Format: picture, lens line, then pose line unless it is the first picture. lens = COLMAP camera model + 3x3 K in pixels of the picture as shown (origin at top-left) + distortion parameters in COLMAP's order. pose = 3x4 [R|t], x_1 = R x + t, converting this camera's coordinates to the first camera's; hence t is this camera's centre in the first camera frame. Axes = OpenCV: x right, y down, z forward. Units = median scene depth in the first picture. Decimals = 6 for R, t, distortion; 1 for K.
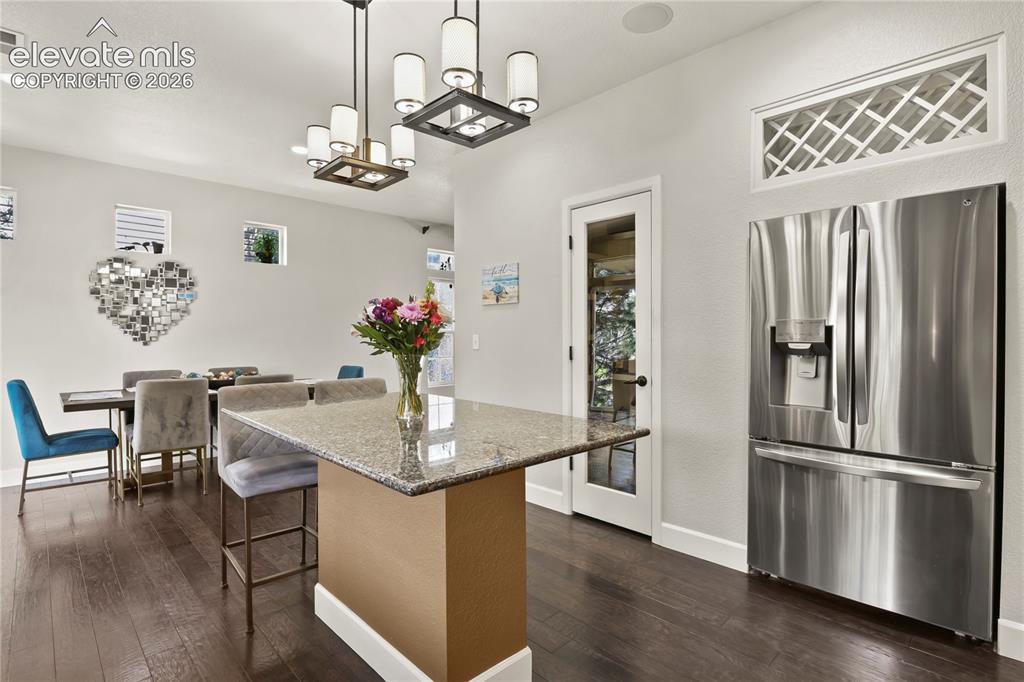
lens RADIAL K [[496.4, 0, 517.9], [0, 496.4, 341.4], [0, 0, 1]] dist [-0.002587, -0.009707]
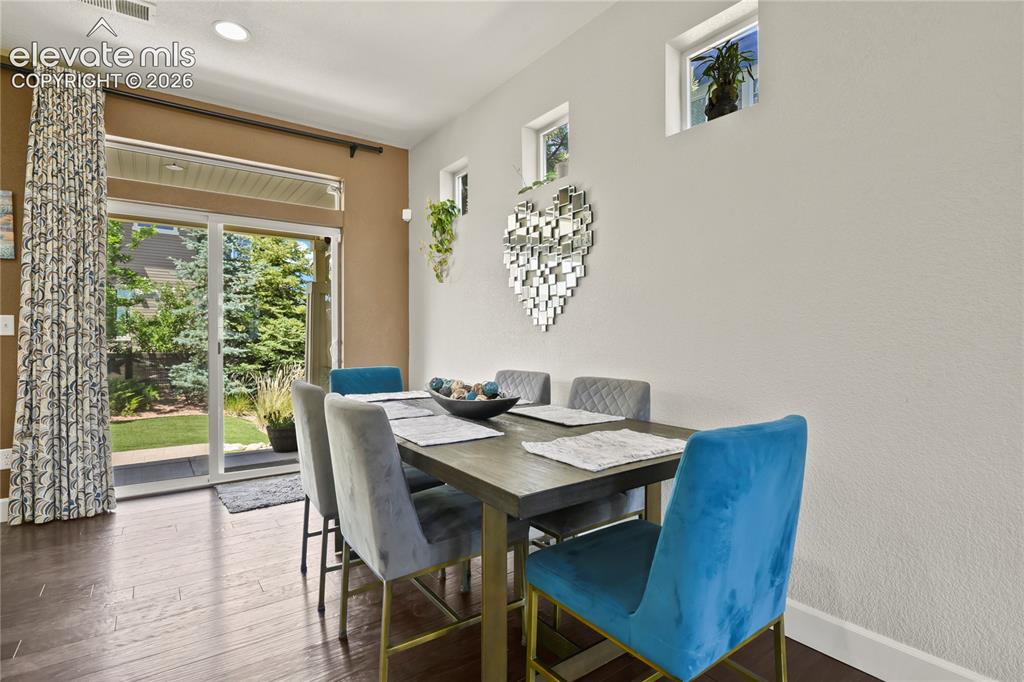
lens RADIAL K [[496.4, 0, 517.9], [0, 496.4, 341.4], [0, 0, 1]] dist [-0.002587, -0.009707]
pose [[-0.134945, 0.009799, -0.990805, -0.138708], [-0.016002, 0.999799, 0.012067, 0.016777], [0.990724, 0.017483, -0.134761, 1.290582]]
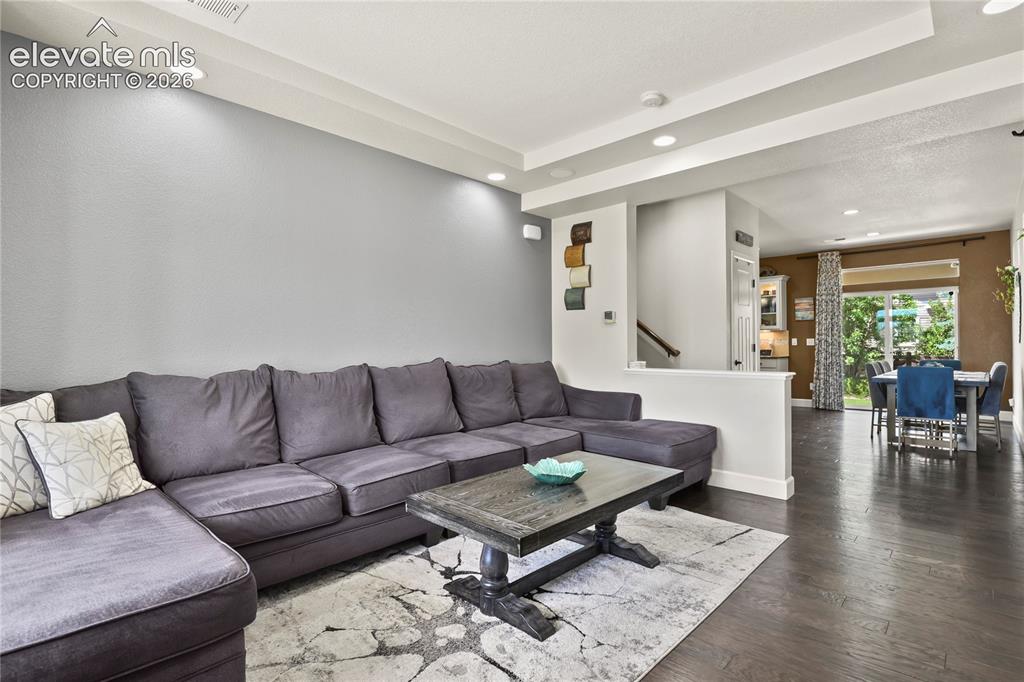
lens RADIAL K [[496.4, 0, 517.9], [0, 496.4, 341.4], [0, 0, 1]] dist [-0.002587, -0.009707]
pose [[-0.999312, 0.008062, -0.036189, 0.687086], [0.007771, 0.999936, 0.008177, -0.019658], [0.036252, 0.007890, -0.999312, 2.687728]]
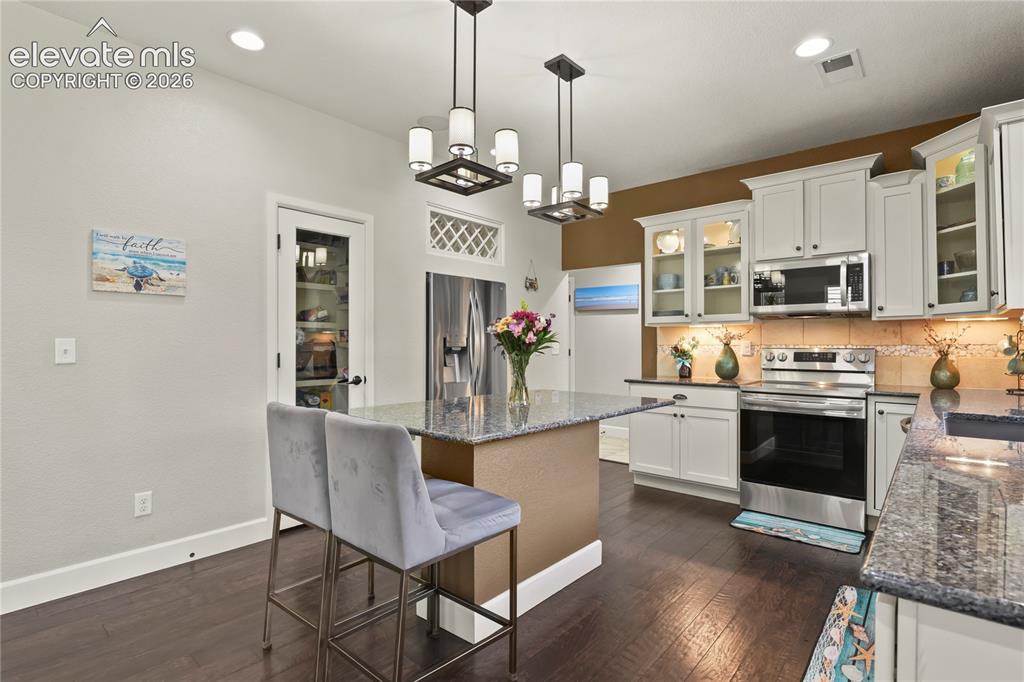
lens RADIAL K [[496.4, 0, 517.9], [0, 496.4, 341.4], [0, 0, 1]] dist [-0.002587, -0.009707]
pose [[-0.093034, 0.012107, 0.995589, -0.762757], [0.013357, 0.999851, -0.010910, 0.003682], [-0.995573, 0.012284, -0.093182, 0.569855]]
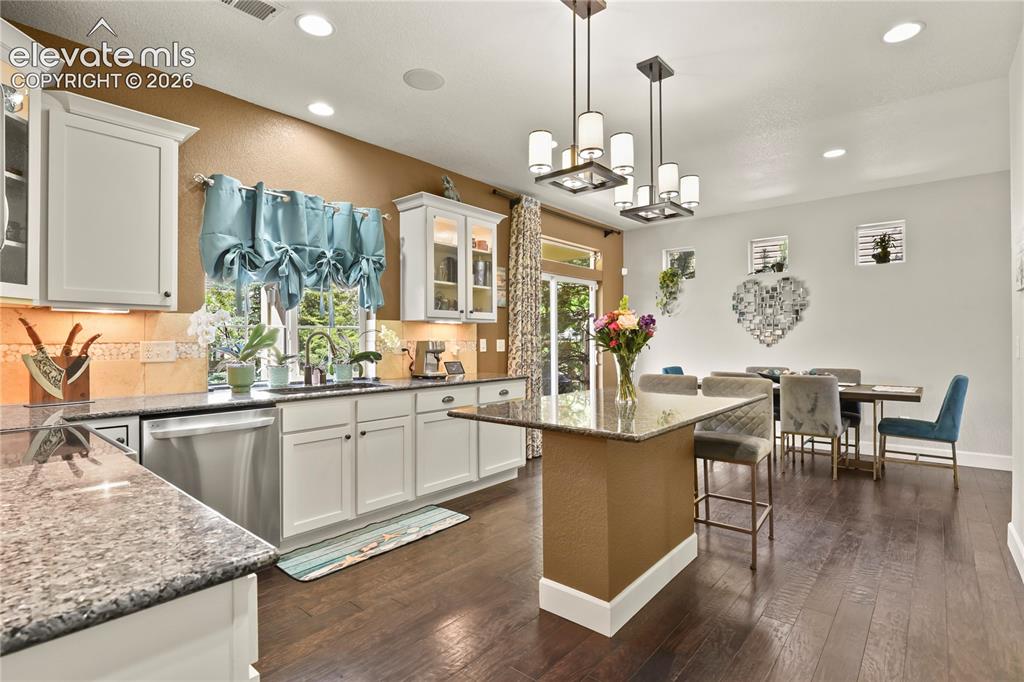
lens RADIAL K [[496.4, 0, 517.9], [0, 496.4, 341.4], [0, 0, 1]] dist [-0.002587, -0.009707]
pose [[0.097536, 0.000264, -0.995232, 0.553742], [-0.009585, 0.999954, -0.000674, 0.002622], [0.995186, 0.009605, 0.097534, 0.290906]]
